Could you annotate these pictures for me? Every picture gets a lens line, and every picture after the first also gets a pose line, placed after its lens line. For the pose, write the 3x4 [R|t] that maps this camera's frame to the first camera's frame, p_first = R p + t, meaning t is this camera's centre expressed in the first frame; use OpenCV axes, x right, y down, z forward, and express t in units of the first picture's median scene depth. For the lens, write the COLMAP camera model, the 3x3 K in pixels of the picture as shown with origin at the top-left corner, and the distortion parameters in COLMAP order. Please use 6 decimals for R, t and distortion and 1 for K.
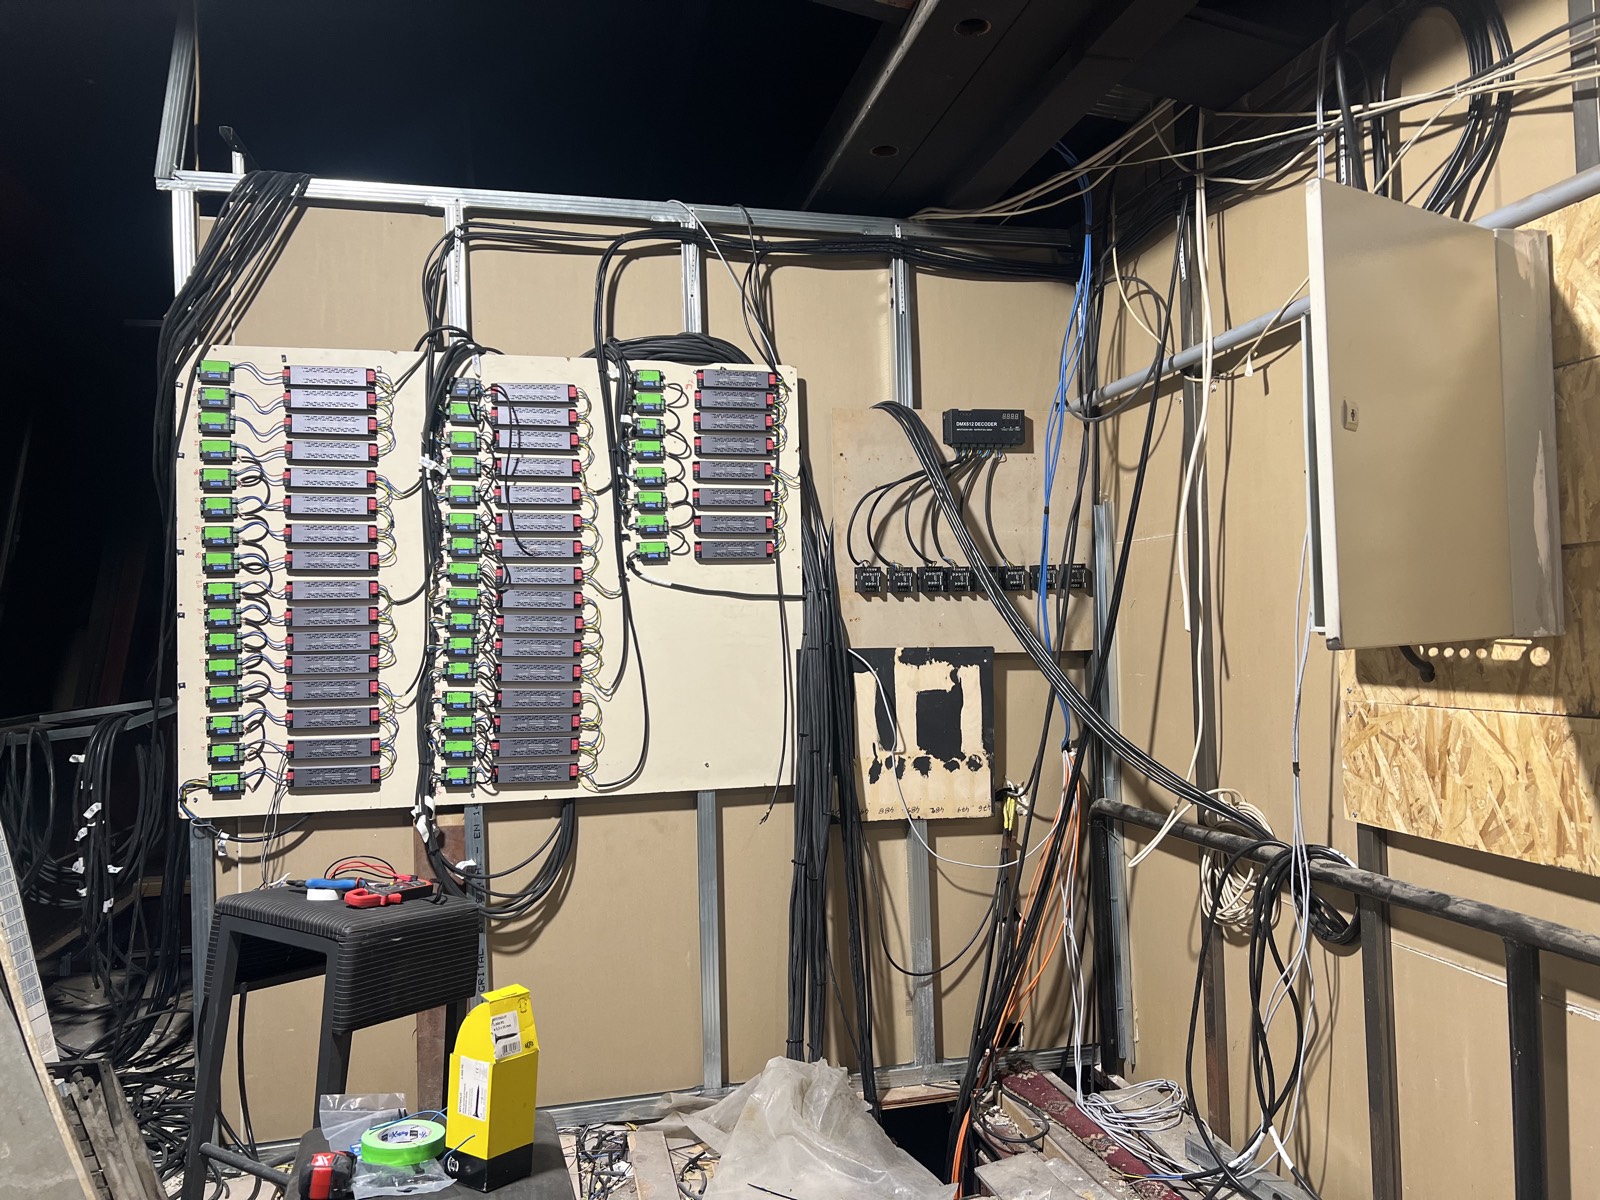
lens RADIAL K [[1212.4, 0, 810.4], [0, 1212.4, 592.0], [0, 0, 1]] dist [0.045732, -0.062562]
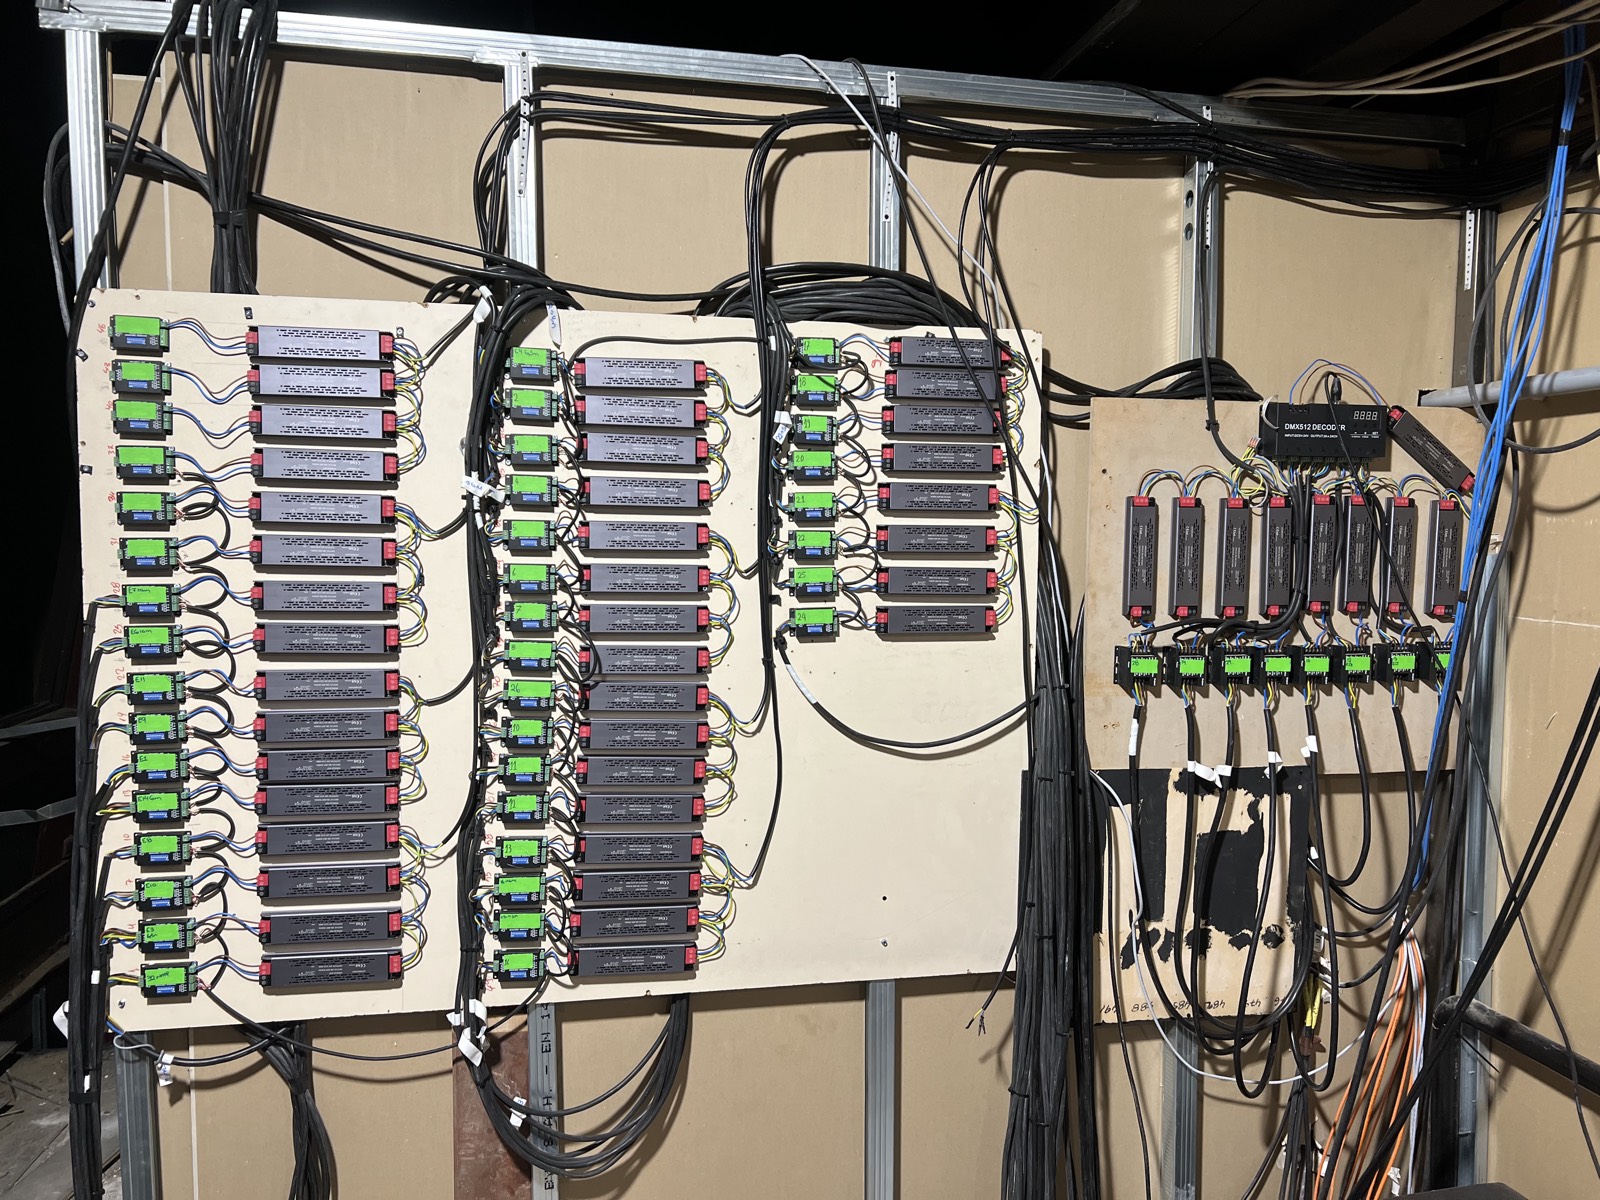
lens RADIAL K [[1212.4, 0, 787.5], [0, 1212.4, 605.9], [0, 0, 1]] dist [0.045732, -0.062562]
pose [[0.998638, 0.034135, -0.039467, -0.120522], [-0.030016, 0.994470, 0.100637, -0.107808], [0.042684, -0.099315, 0.994140, 0.358052]]
